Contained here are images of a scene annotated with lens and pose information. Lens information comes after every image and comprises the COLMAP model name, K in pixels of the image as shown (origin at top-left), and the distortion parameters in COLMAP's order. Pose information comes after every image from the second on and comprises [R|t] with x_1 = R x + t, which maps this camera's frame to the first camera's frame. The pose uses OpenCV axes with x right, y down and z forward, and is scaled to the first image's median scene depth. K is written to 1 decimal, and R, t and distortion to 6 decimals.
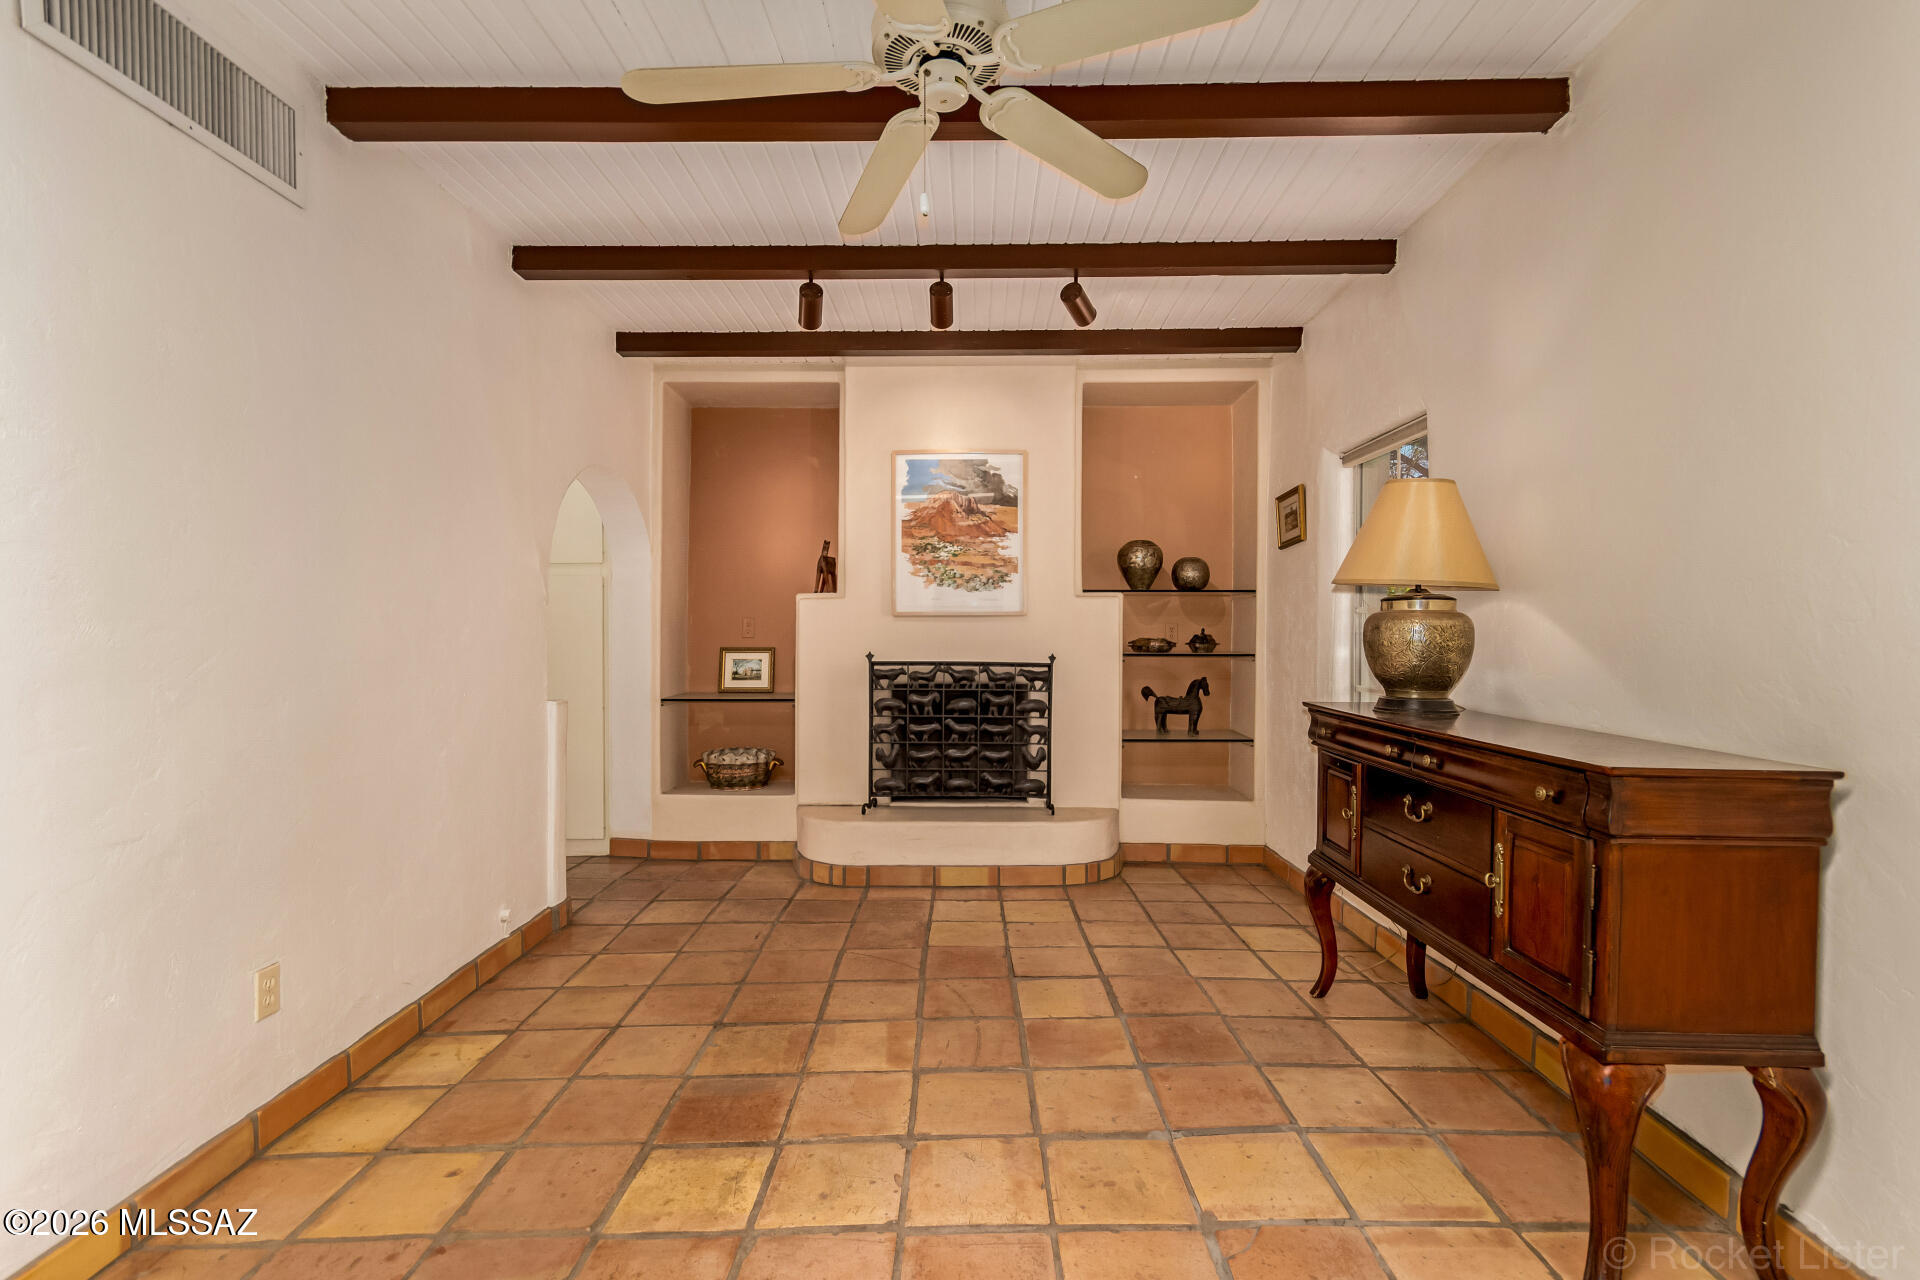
lens RADIAL K [[899.3, 0, 980.0], [0, 899.3, 643.2], [0, 0, 1]] dist [0.005095, 0.000659]
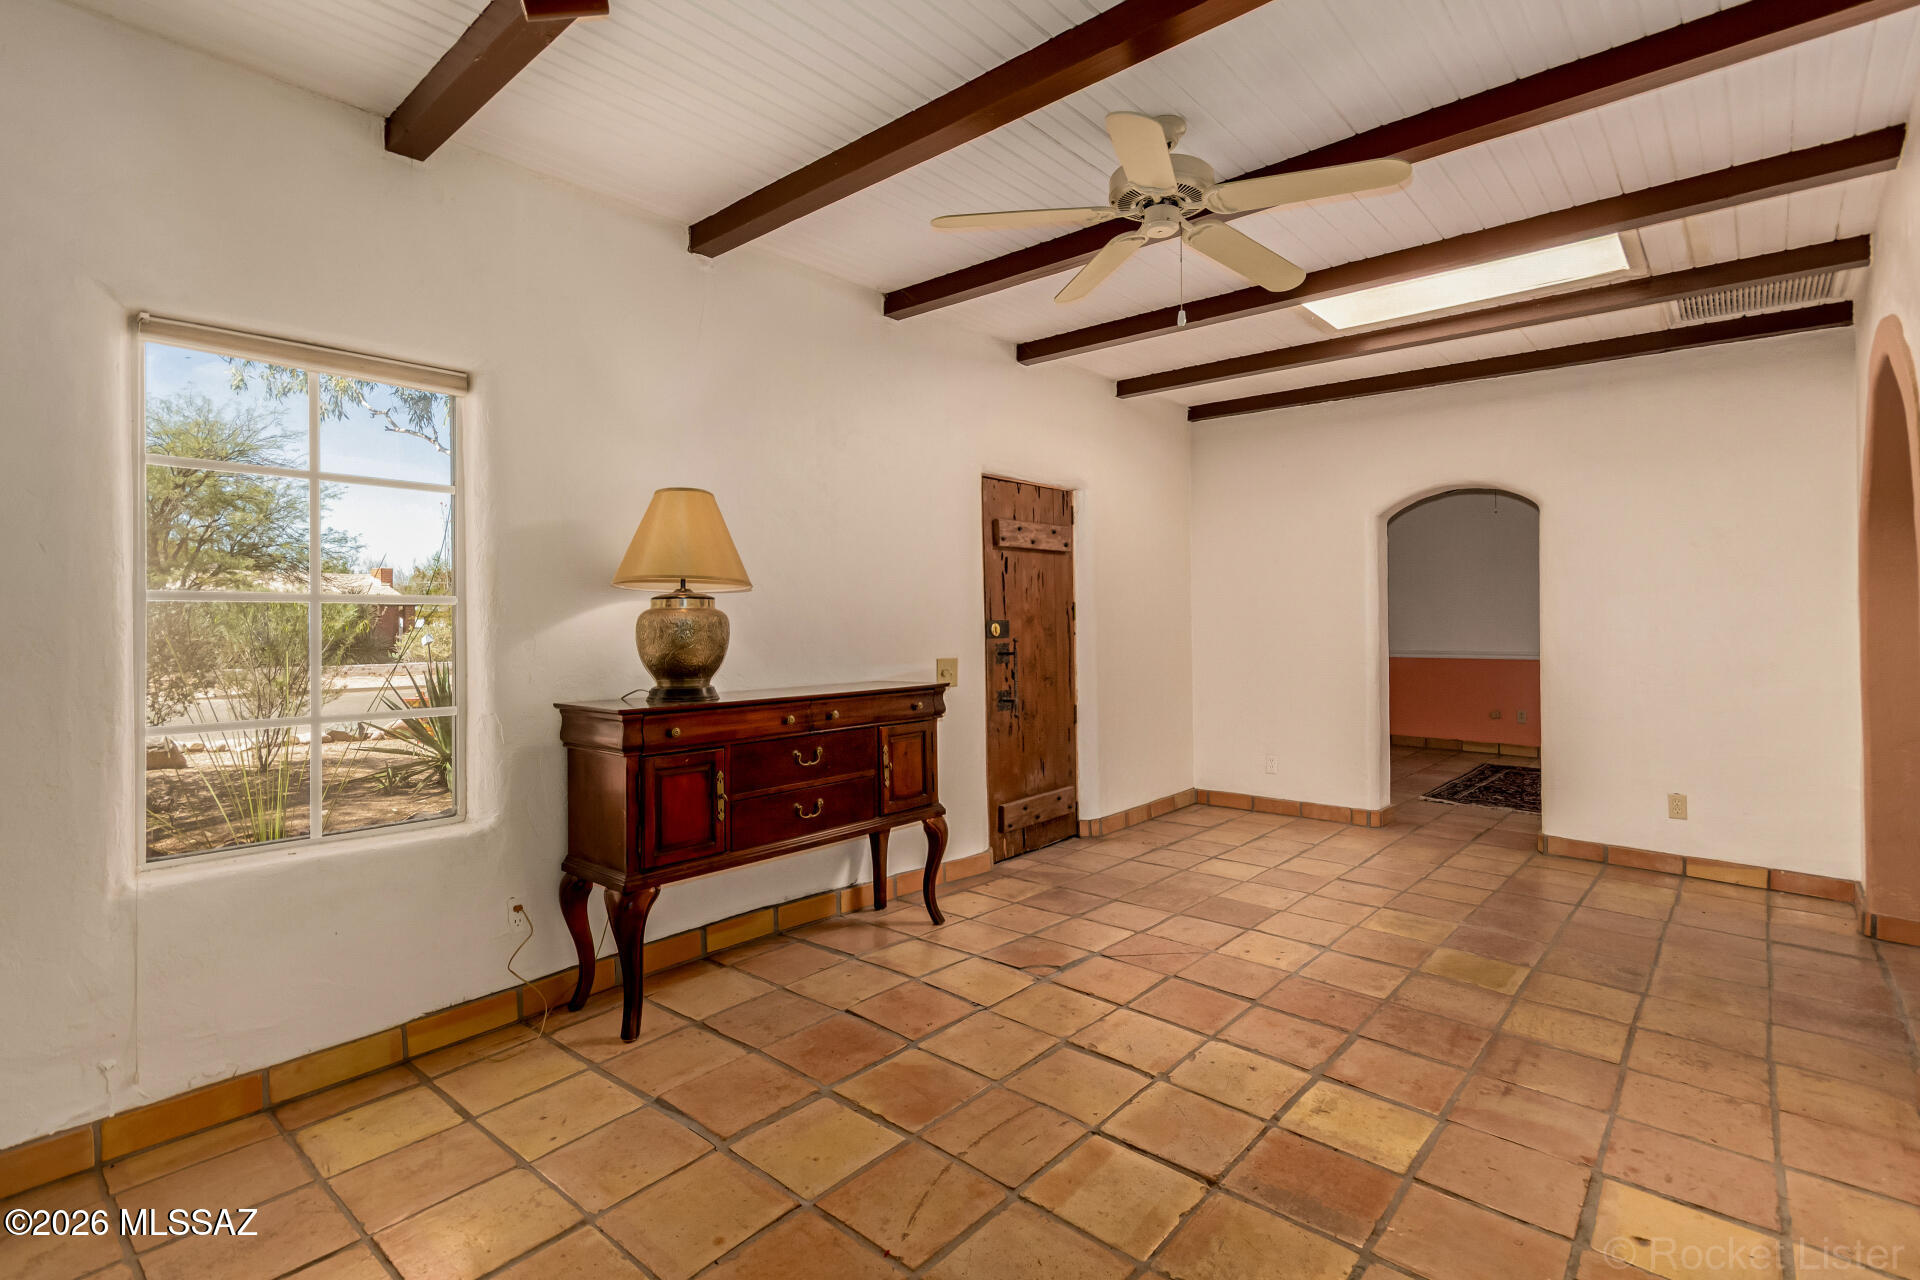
lens RADIAL K [[899.3, 0, 975.4], [0, 899.3, 608.4], [0, 0, 1]] dist [0.005095, 0.000659]
pose [[-0.752061, 0.014800, 0.658927, -0.466118], [0.015788, 0.999866, -0.004439, -0.023362], [-0.658904, 0.007065, -0.752194, 1.420449]]
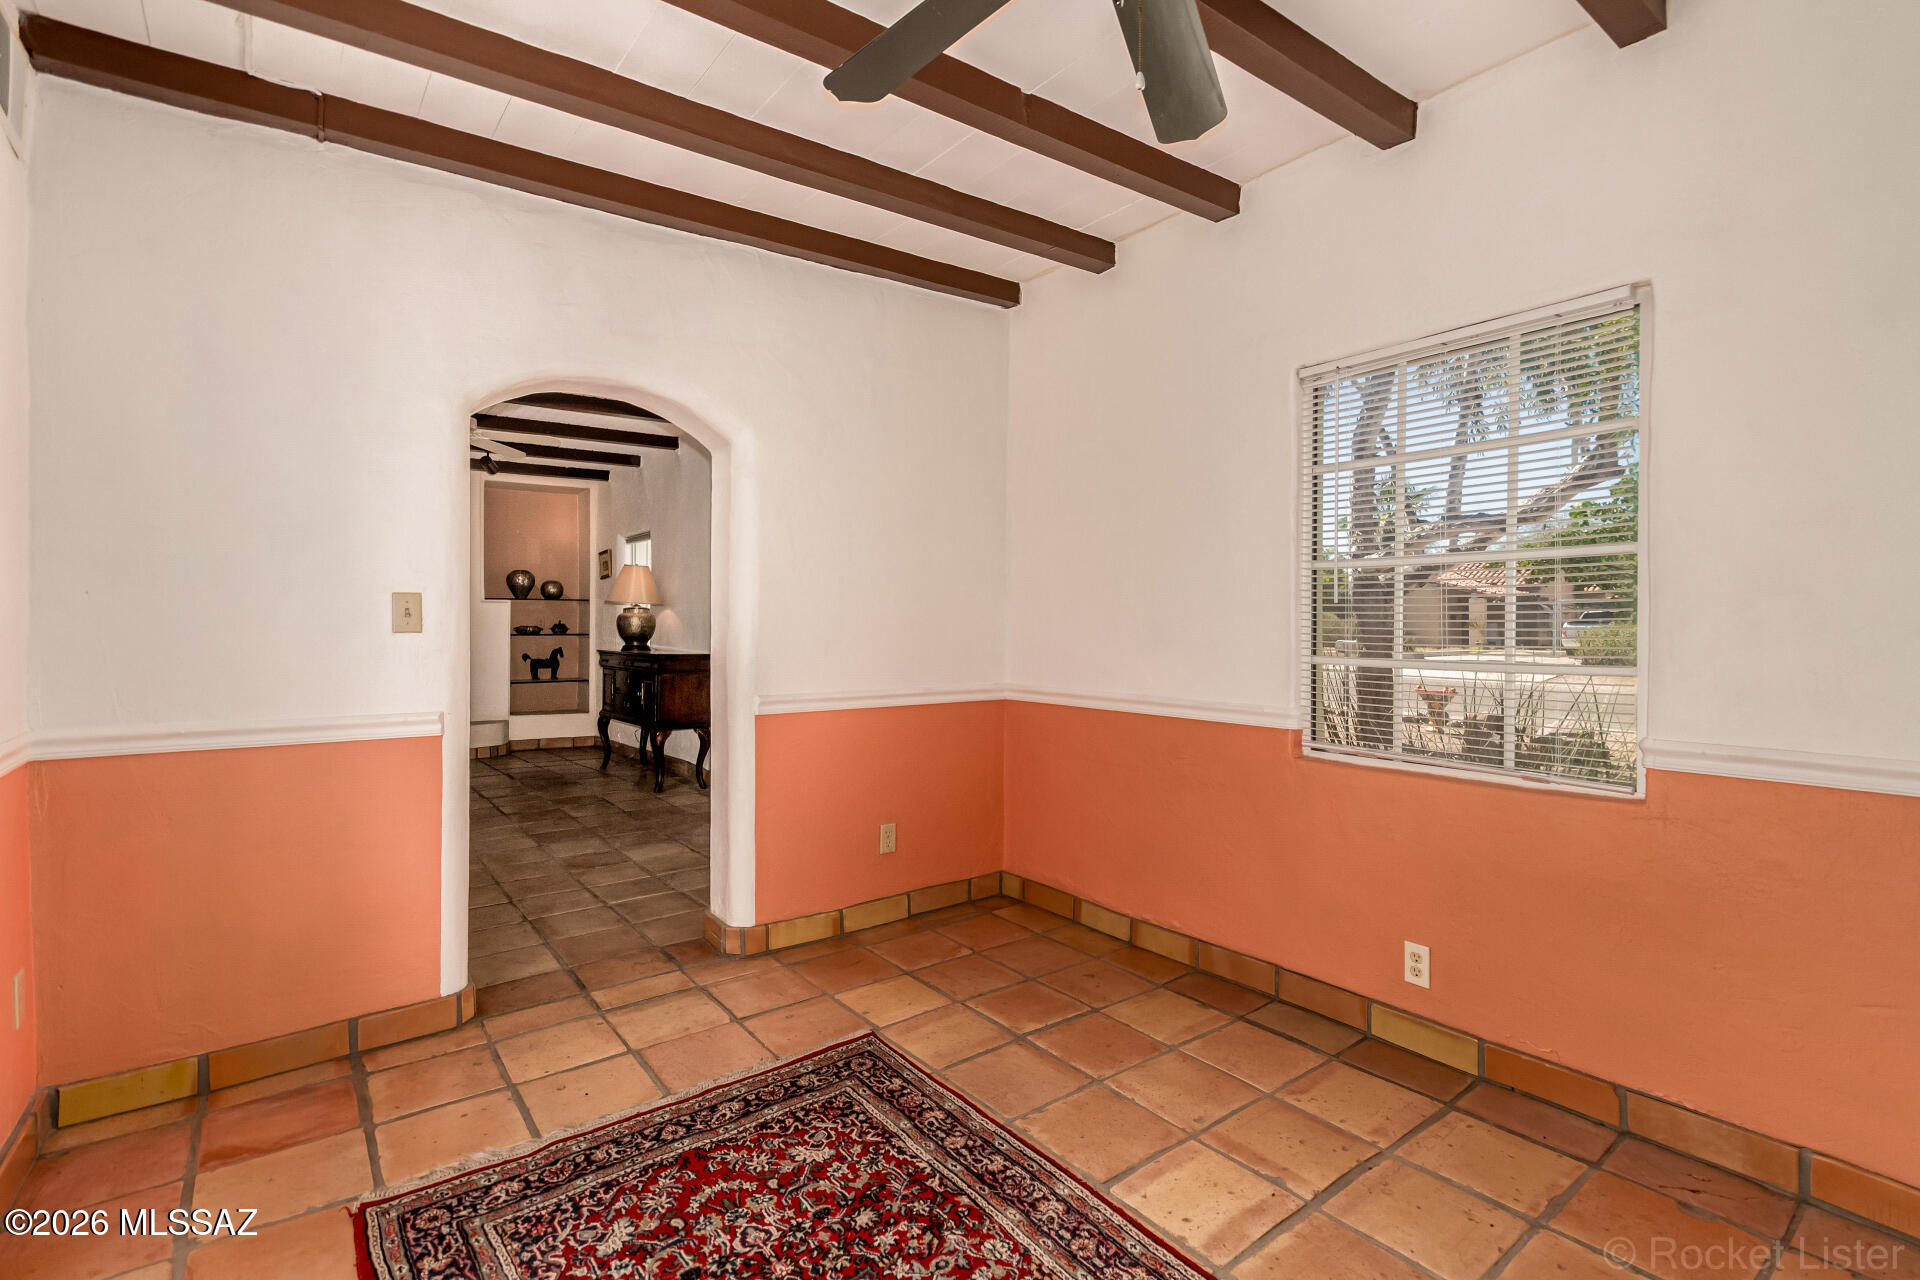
lens RADIAL K [[899.3, 0, 972.5], [0, 899.3, 632.1], [0, 0, 1]] dist [0.005095, 0.000659]
pose [[0.798033, -0.001166, 0.602612, -0.295377], [0.006764, 0.999952, -0.007022, 0.042650], [-0.602575, 0.009680, 0.798003, -1.549857]]
